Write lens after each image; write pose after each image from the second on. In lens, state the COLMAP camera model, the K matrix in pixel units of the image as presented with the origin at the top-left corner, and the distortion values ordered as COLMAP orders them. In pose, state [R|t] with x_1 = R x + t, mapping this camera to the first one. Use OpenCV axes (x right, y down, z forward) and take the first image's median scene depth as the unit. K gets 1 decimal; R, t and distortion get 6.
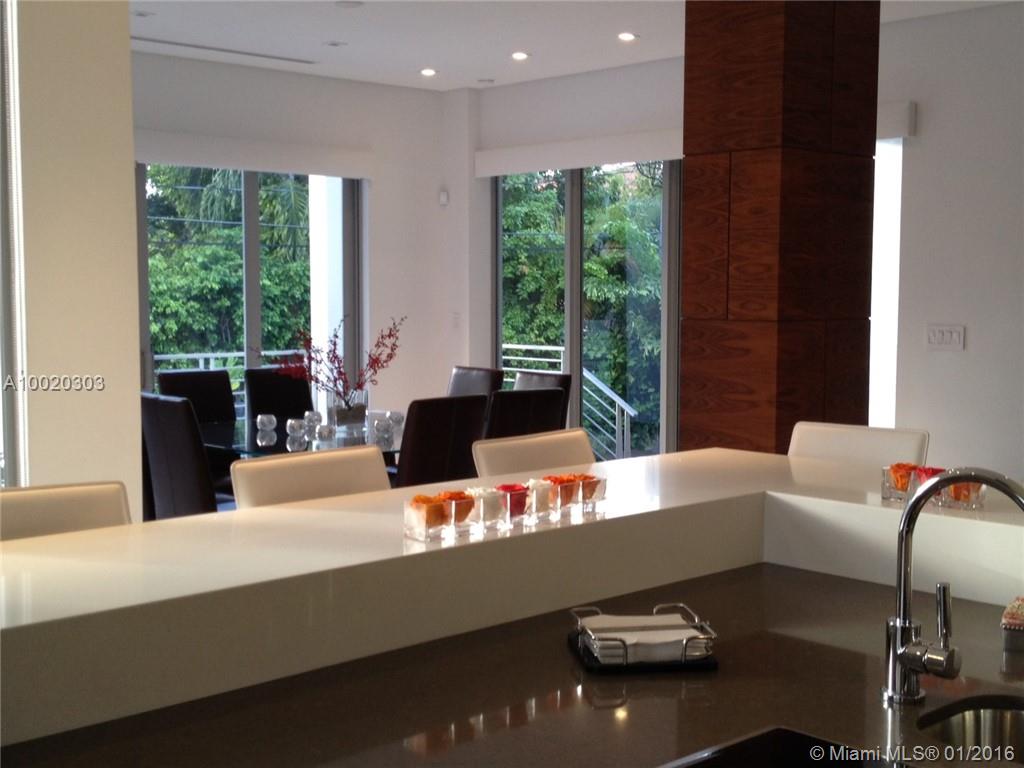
lens RADIAL K [[1337.5, 0, 512.0], [0, 1337.5, 384.0], [0, 0, 1]] dist [0.087711, -0.023149]
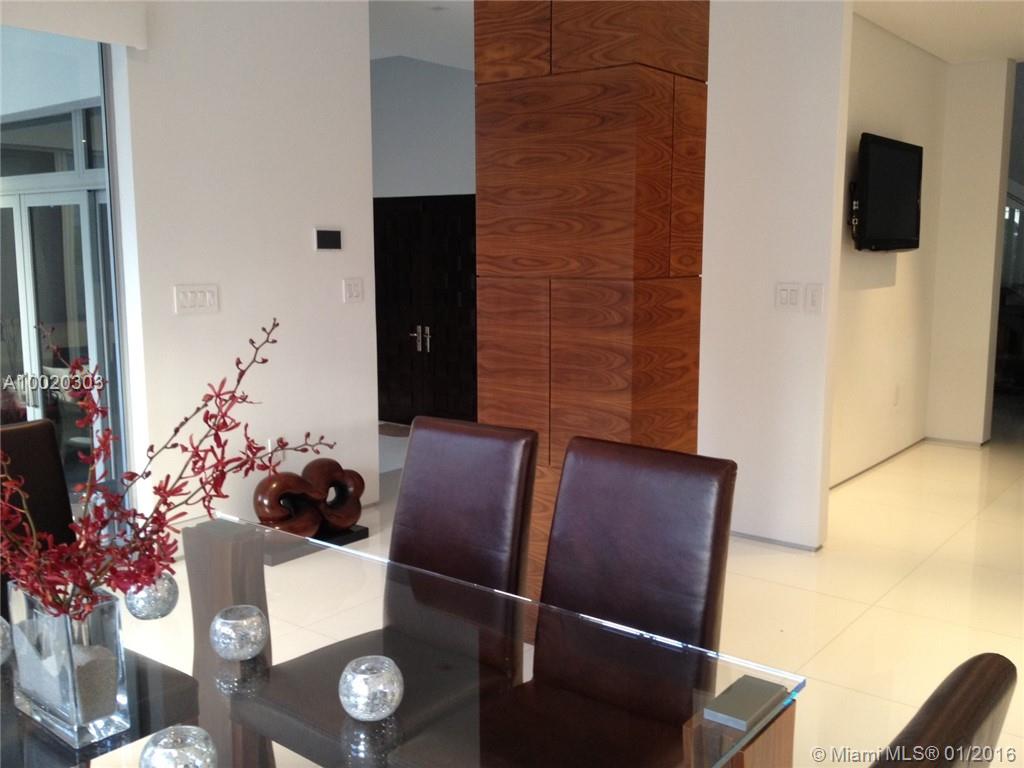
lens RADIAL K [[953.5, 0, 517.1], [0, 953.5, 384.3], [0, 0, 1]] dist [0.137637, -0.279653]
pose [[-0.145408, -0.139003, 0.979558, -0.347373], [0.070995, 0.986063, 0.150465, -0.063639], [-0.986821, 0.091423, -0.133513, 0.948868]]
